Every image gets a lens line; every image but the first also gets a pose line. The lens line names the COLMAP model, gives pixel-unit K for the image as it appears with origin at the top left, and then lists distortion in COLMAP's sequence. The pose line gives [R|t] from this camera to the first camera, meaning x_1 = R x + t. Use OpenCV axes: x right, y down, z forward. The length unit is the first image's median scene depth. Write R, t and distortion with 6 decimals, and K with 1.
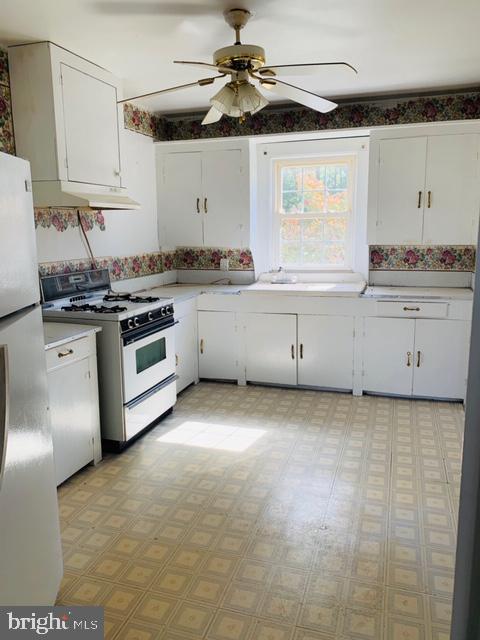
lens RADIAL K [[487.4, 0, 233.0], [0, 487.4, 324.1], [0, 0, 1]] dist [0.008545, -0.010532]
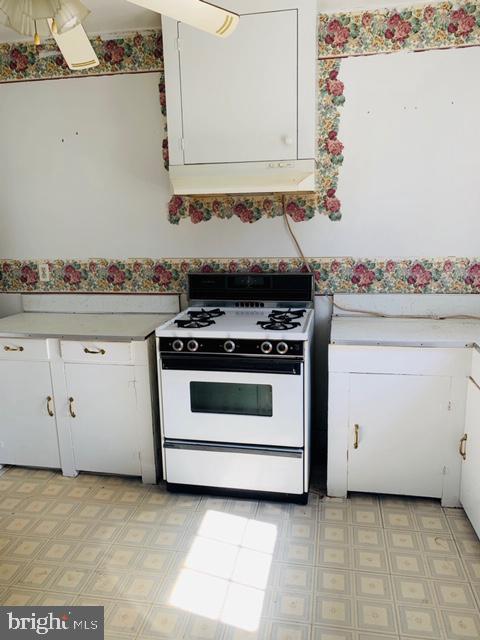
lens RADIAL K [[487.4, 0, 246.1], [0, 487.4, 314.3], [0, 0, 1]] dist [0.008545, -0.010532]
pose [[0.128336, 0.206293, -0.970038, 0.468626], [-0.166576, 0.968714, 0.183974, -0.180425], [0.977641, 0.137975, 0.158684, 0.835281]]
